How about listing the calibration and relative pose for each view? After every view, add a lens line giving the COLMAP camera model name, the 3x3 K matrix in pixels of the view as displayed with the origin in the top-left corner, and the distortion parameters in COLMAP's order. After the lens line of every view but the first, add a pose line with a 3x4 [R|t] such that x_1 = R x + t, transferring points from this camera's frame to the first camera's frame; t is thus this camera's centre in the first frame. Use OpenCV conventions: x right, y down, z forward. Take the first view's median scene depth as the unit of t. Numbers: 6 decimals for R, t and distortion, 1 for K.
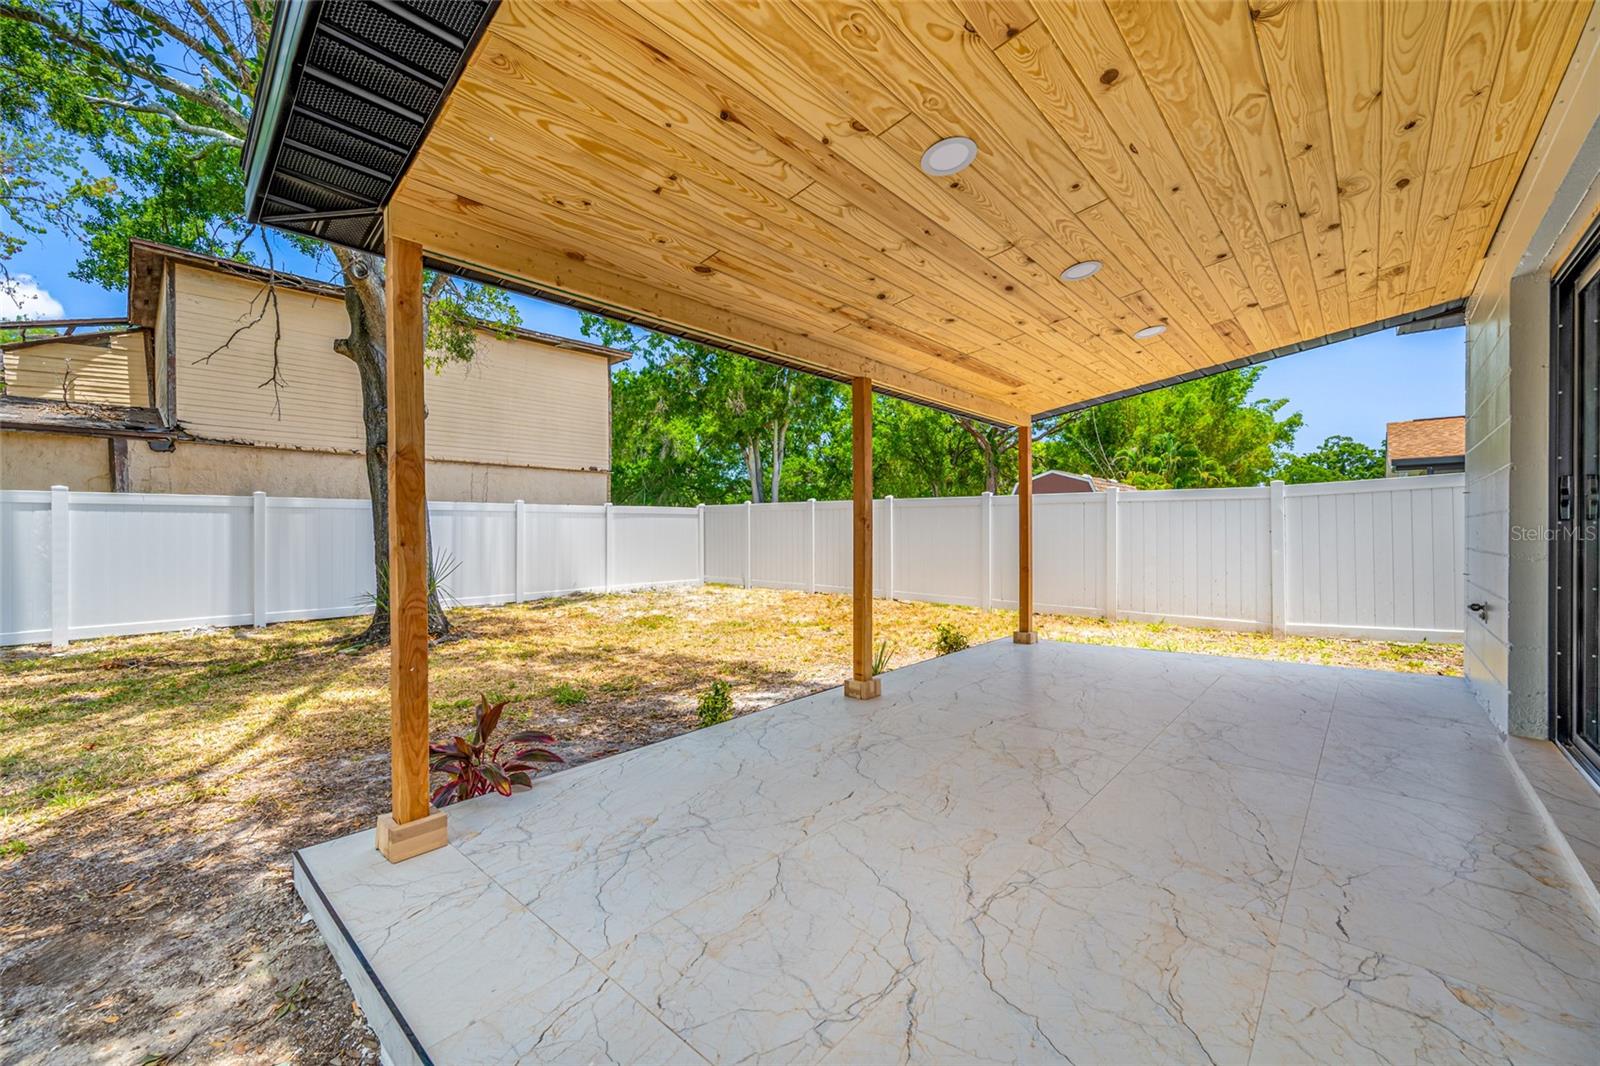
lens RADIAL K [[632.1, 0, 793.2], [0, 632.1, 529.9], [0, 0, 1]] dist [-0.000094, -0.000169]
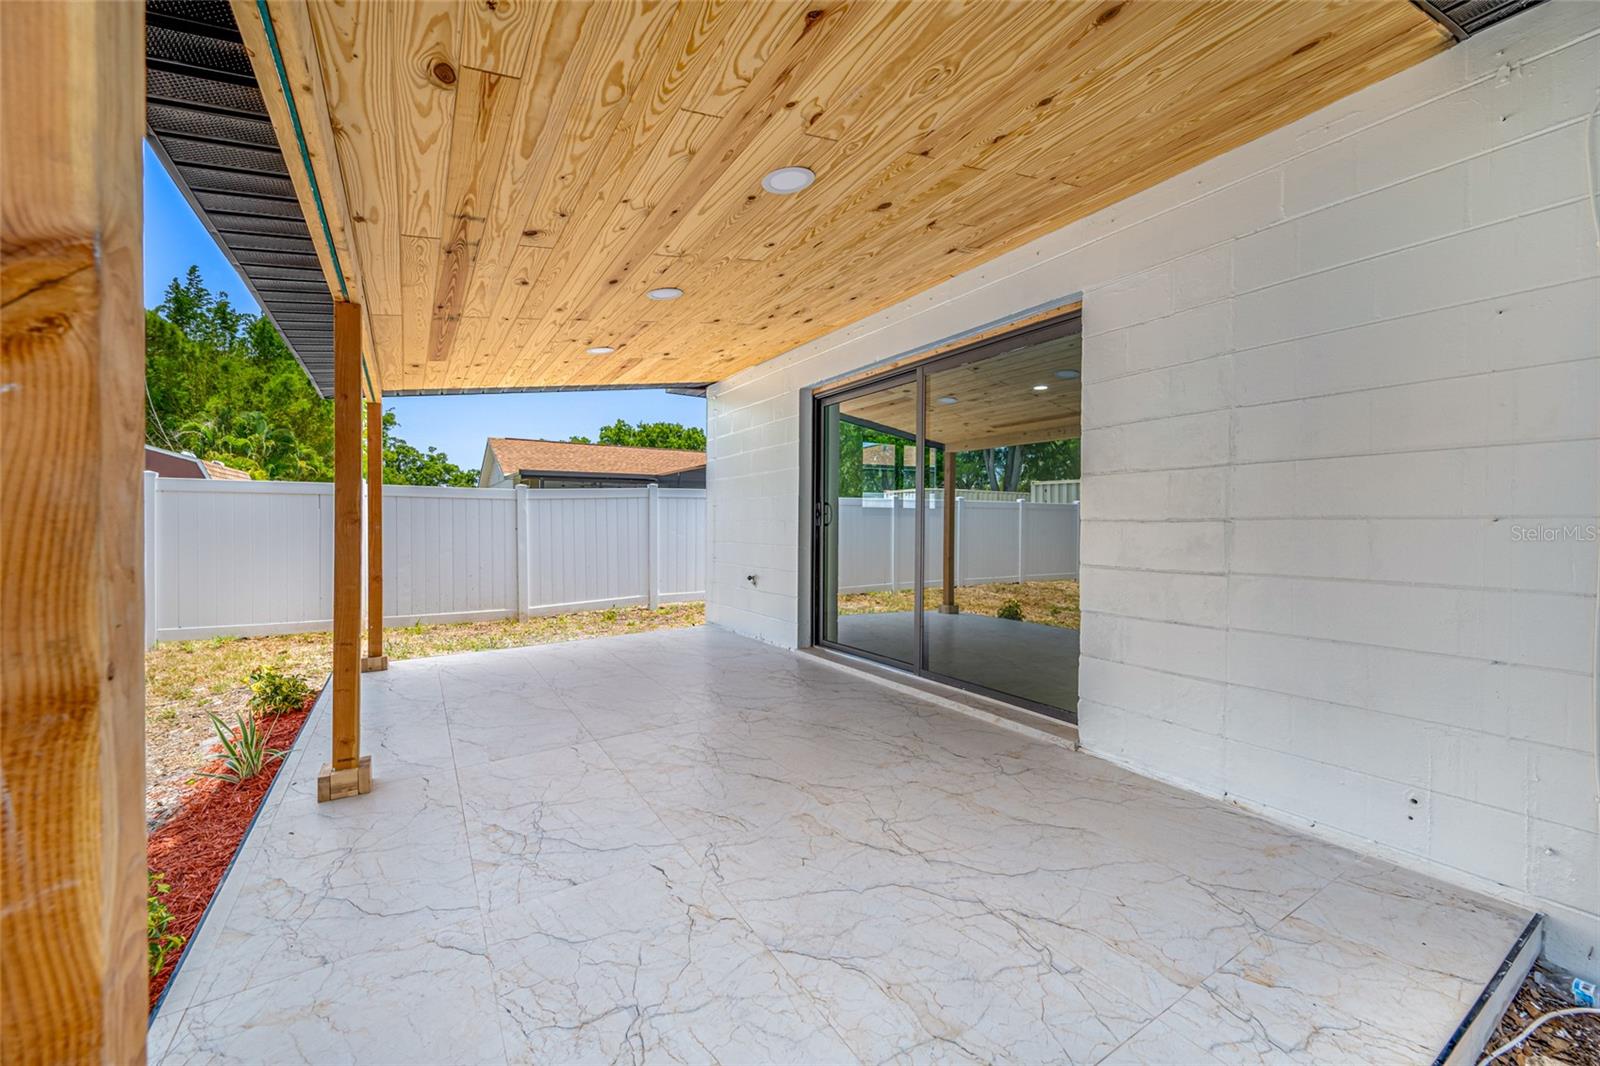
lens RADIAL K [[632.1, 0, 805.5], [0, 632.1, 526.9], [0, 0, 1]] dist [-0.000094, -0.000169]
pose [[0.266389, -0.003906, 0.963858, -0.467271], [-0.002956, 0.999984, 0.004869, -0.018356], [-0.963861, -0.004146, 0.266373, 0.438518]]
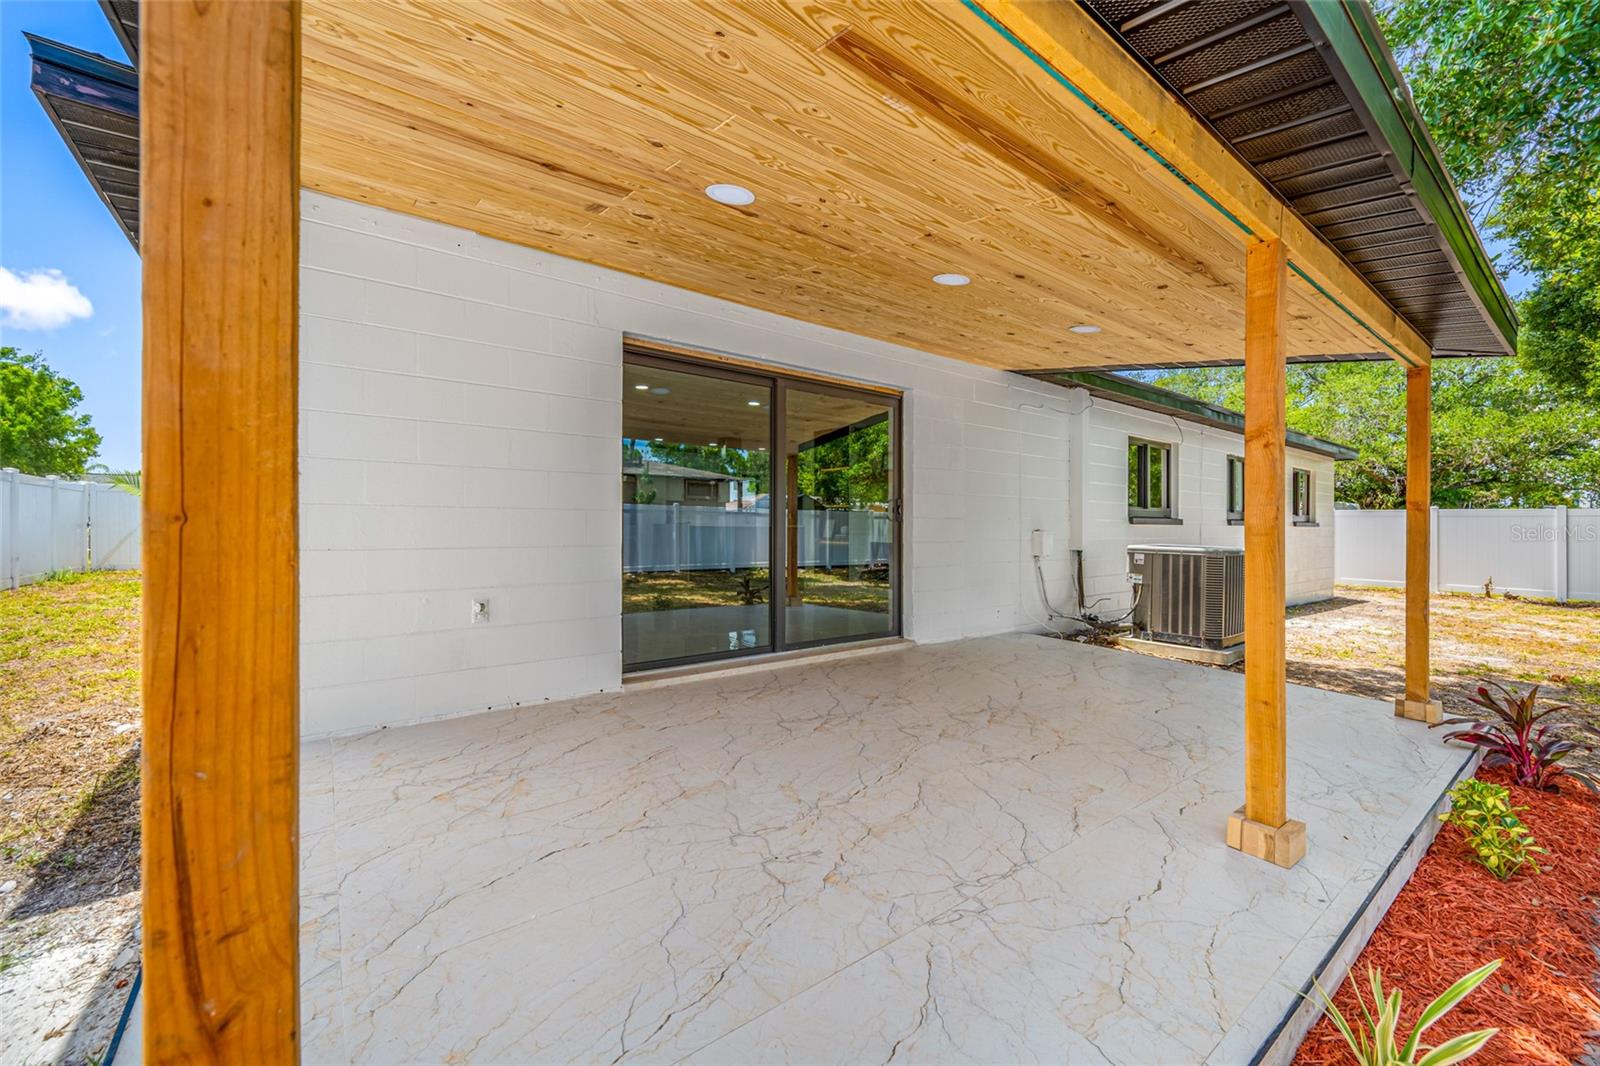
lens RADIAL K [[632.1, 0, 802.9], [0, 632.1, 521.3], [0, 0, 1]] dist [-0.000094, -0.000169]
pose [[-0.985698, -0.005693, 0.168427, 0.473377], [-0.006864, 0.999956, -0.006370, -0.002452], [-0.168383, -0.007435, -0.985694, 1.874856]]
